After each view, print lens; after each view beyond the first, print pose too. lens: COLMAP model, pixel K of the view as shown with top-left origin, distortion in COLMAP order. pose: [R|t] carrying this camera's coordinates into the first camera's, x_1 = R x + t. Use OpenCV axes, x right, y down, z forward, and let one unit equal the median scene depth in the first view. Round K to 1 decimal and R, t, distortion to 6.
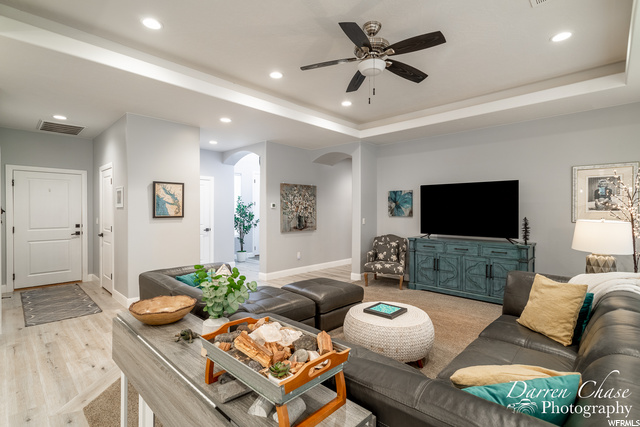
lens RADIAL K [[304.4, 0, 312.1], [0, 304.4, 214.0], [0, 0, 1]] dist [0.000509, 0.002007]
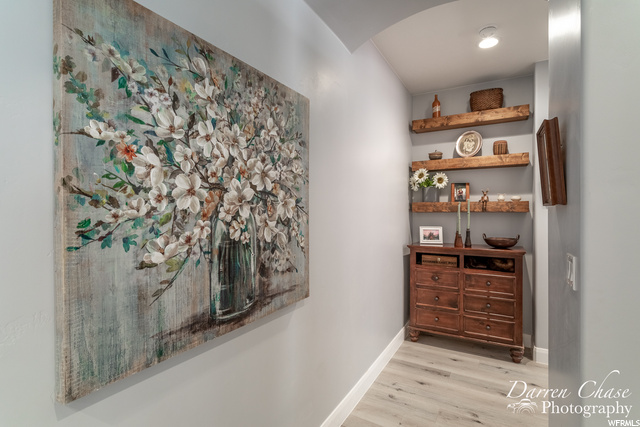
lens RADIAL K [[304.4, 0, 321.8], [0, 304.4, 212.0], [0, 0, 1]] dist [0.000509, 0.002007]
pose [[0.968729, -0.000184, 0.248123, -0.033785], [0.003158, 0.999928, -0.011586, -0.008516], [-0.248103, 0.012007, 0.968659, 0.836112]]
